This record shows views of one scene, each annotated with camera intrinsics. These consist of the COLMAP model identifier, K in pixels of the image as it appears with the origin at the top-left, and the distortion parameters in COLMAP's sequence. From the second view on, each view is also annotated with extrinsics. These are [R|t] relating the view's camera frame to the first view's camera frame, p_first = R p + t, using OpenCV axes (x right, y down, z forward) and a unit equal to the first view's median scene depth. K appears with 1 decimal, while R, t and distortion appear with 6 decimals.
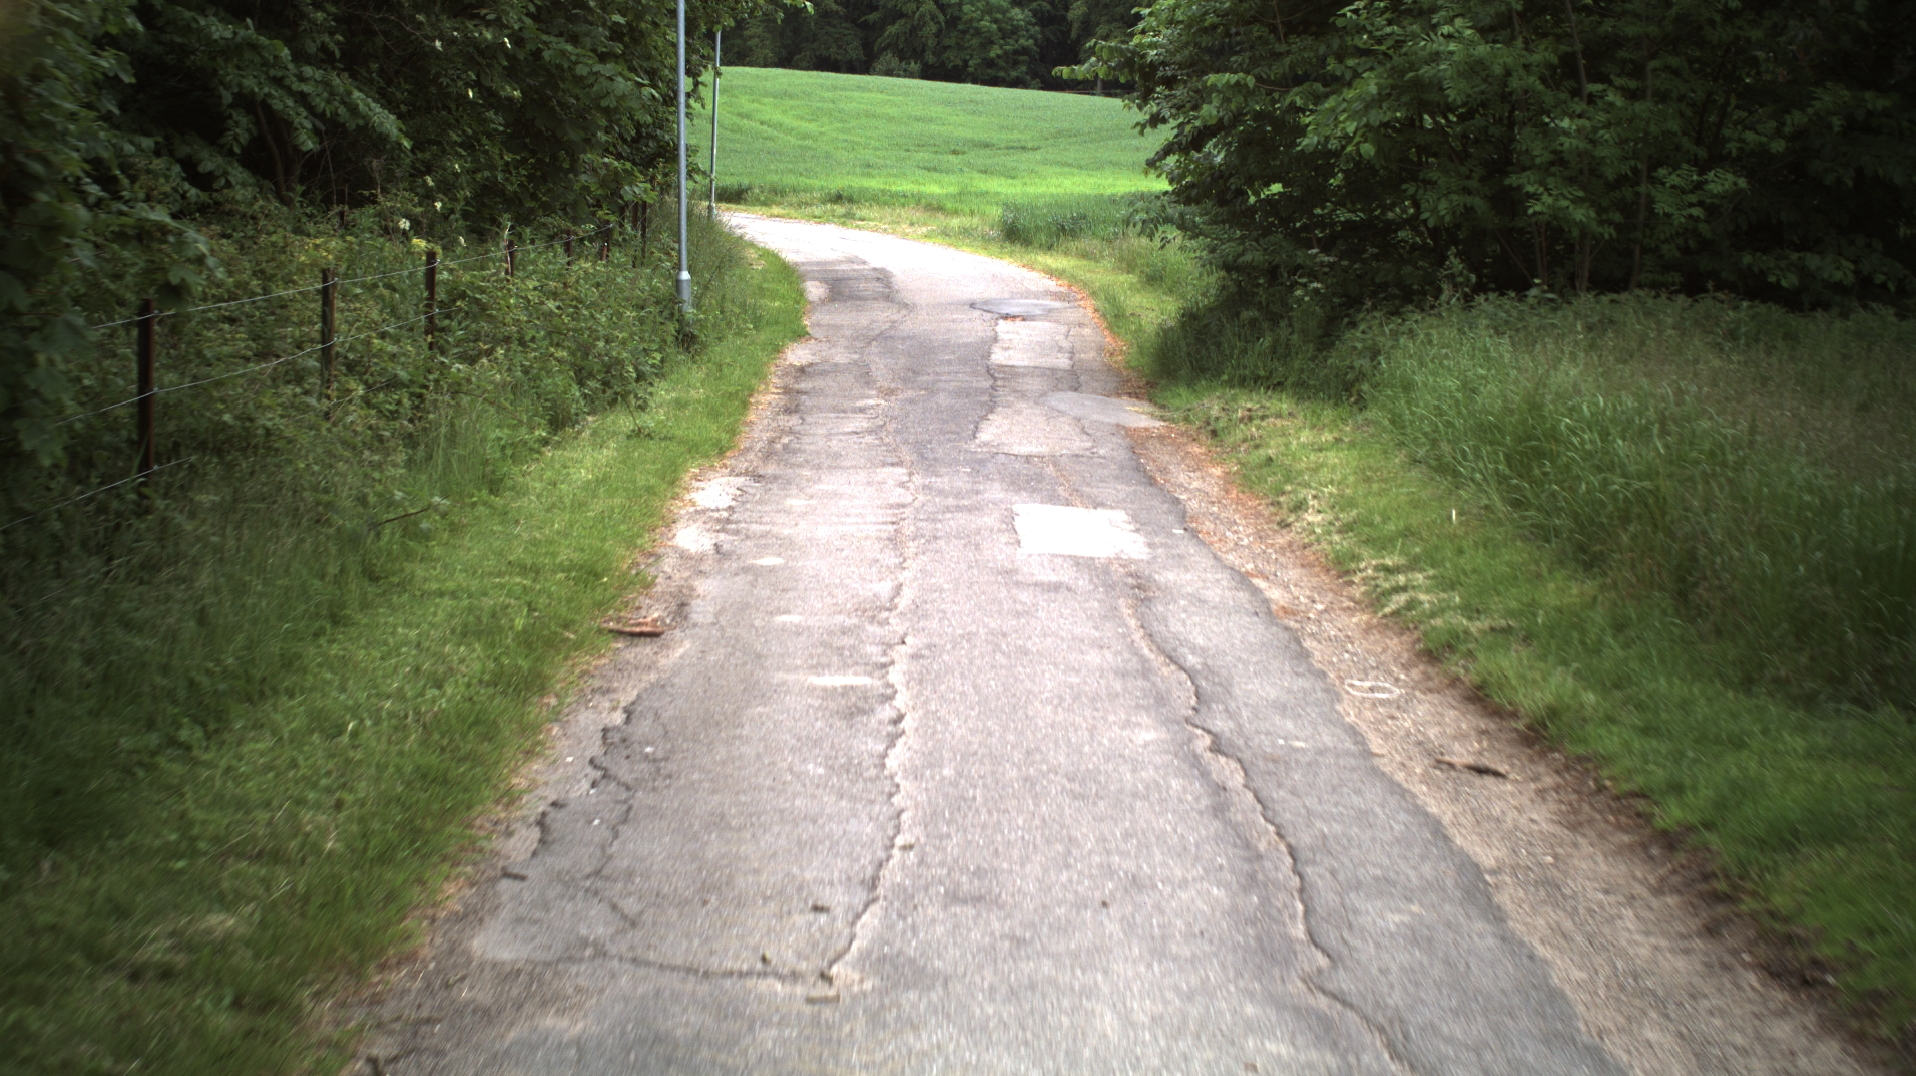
lens RADIAL K [[12545.3, 0, 965.9], [0, 12545.3, 535.3], [0, 0, 1]] dist [-3.574463, 0.000000]
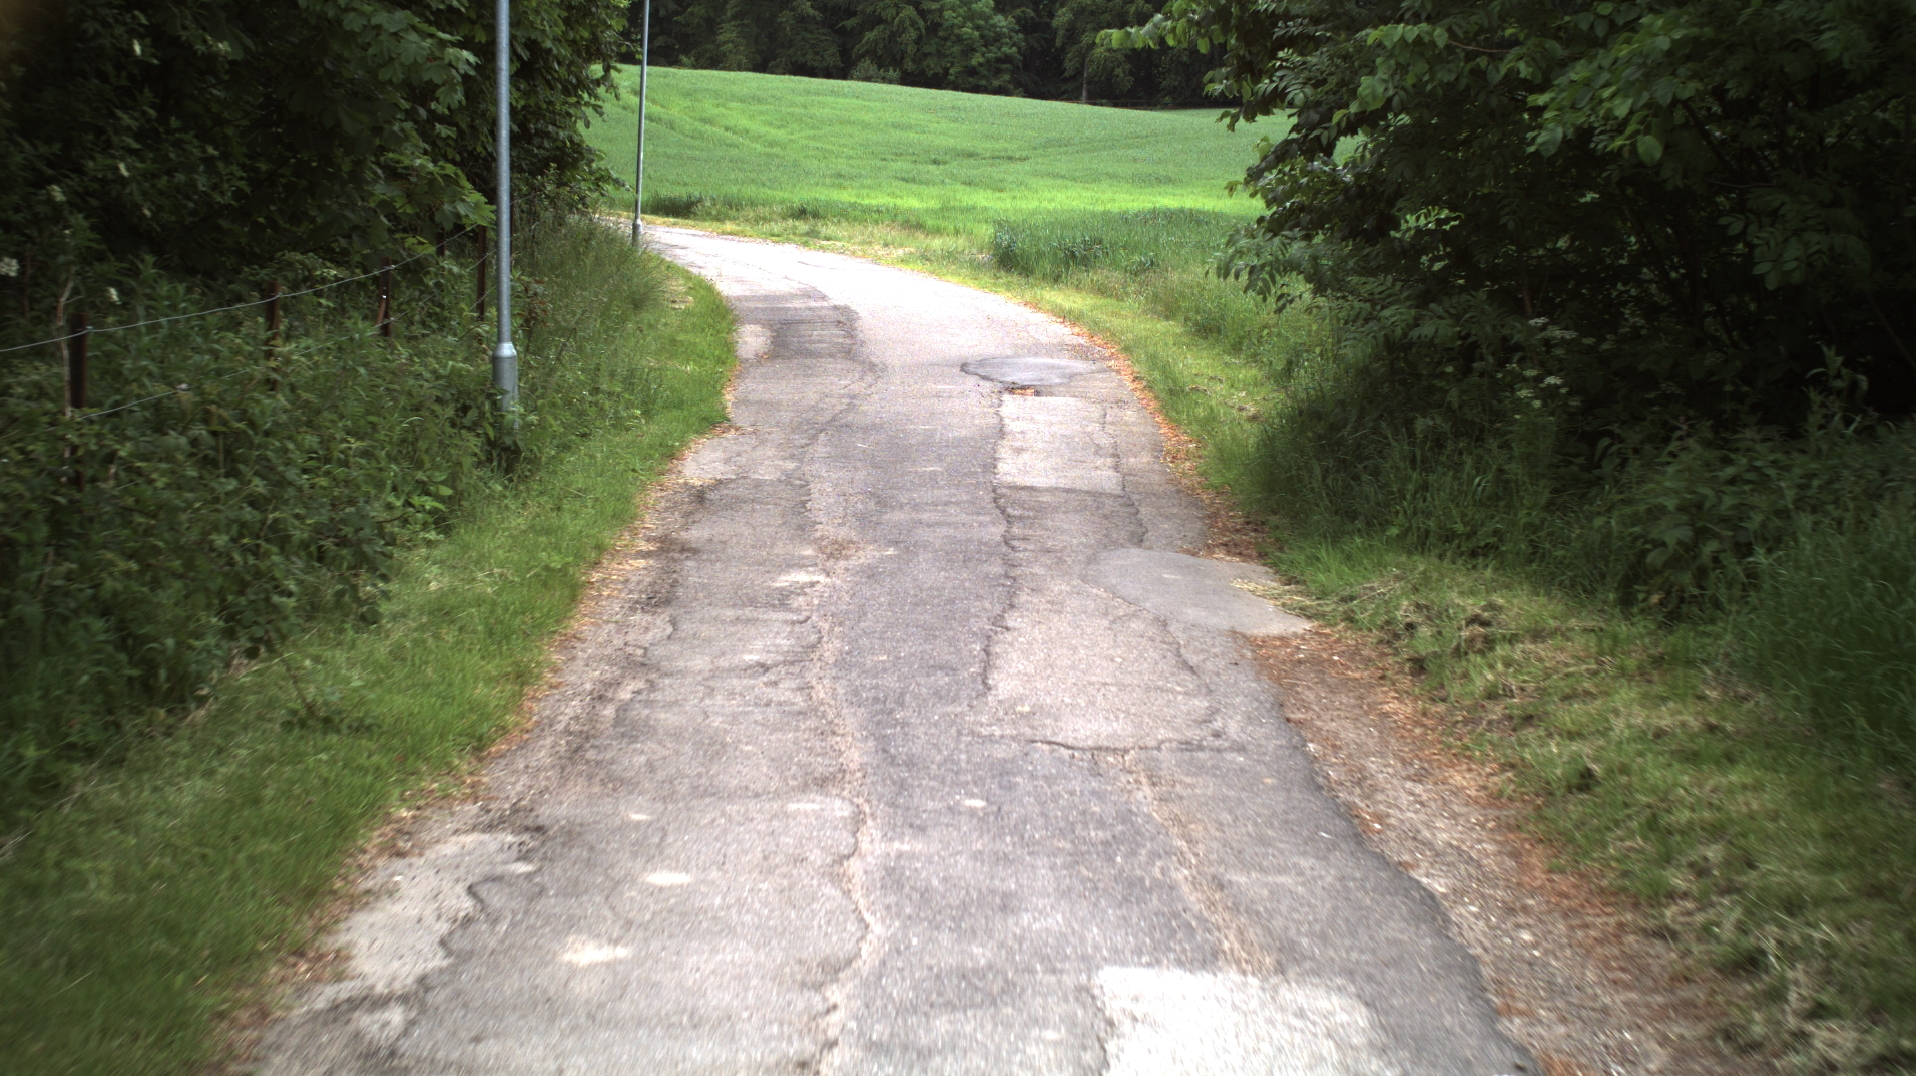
lens RADIAL K [[12545.3, 0, 962.2], [0, 12545.3, 521.9], [0, 0, 1]] dist [-3.574463, 0.000000]
pose [[0.999961, 0.008640, 0.001653, -0.001061], [-0.008636, 0.999961, -0.002013, -0.011951], [-0.001670, 0.001999, 0.999997, 0.409663]]
